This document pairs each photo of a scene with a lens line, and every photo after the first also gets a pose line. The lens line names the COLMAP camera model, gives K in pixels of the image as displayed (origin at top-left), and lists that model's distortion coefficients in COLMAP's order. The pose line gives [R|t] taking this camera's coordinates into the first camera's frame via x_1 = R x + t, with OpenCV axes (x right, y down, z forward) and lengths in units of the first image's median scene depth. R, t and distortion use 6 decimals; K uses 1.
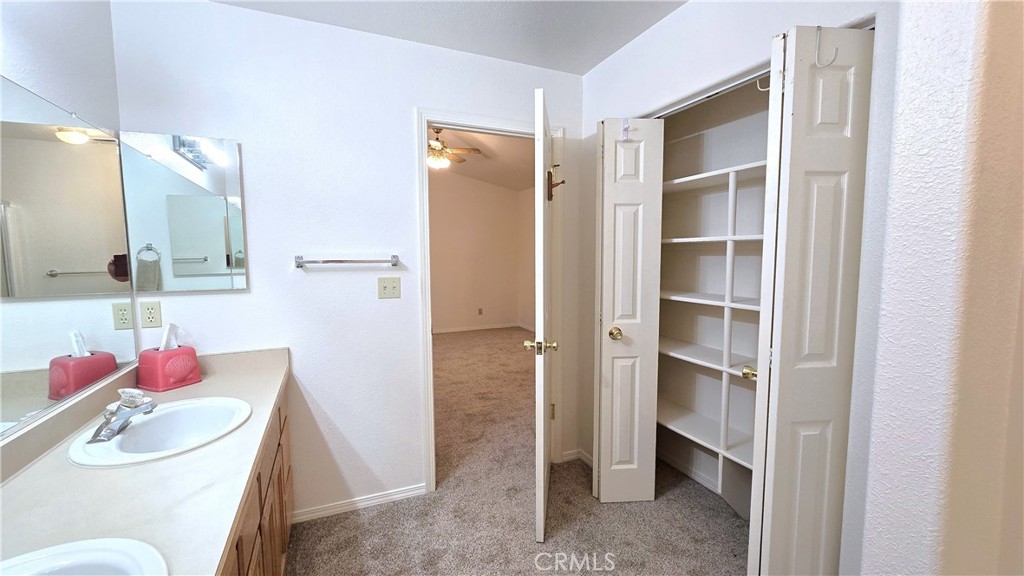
lens RADIAL K [[416.5, 0, 515.5], [0, 416.5, 285.6], [0, 0, 1]] dist [-0.005839, 0.001185]
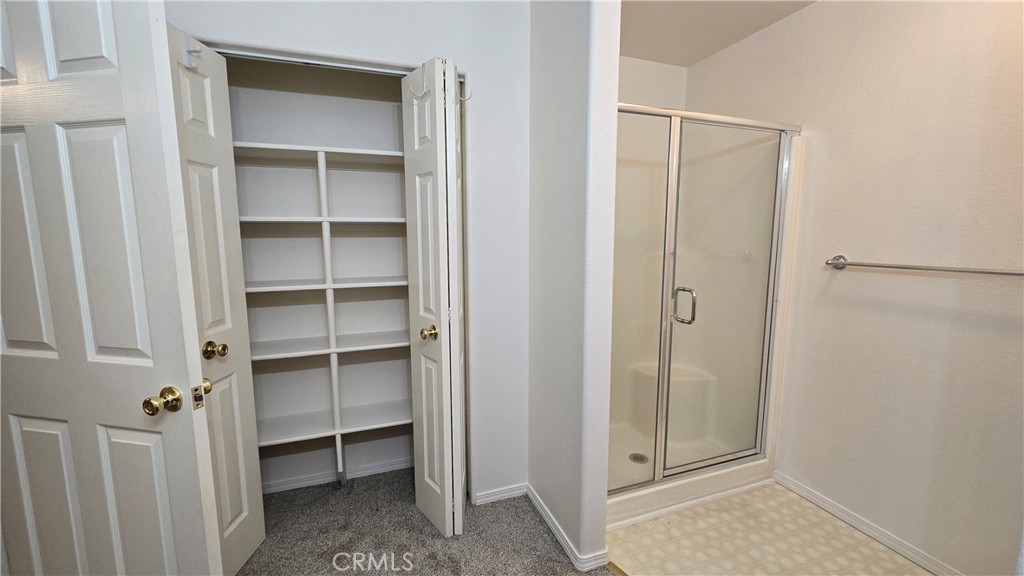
lens RADIAL K [[416.5, 0, 510.6], [0, 416.5, 286.6], [0, 0, 1]] dist [-0.005839, 0.001185]
pose [[0.072653, -0.119185, 0.990210, -0.421133], [0.080321, 0.990308, 0.113304, -0.030228], [-0.994118, 0.071303, 0.081522, 0.462062]]
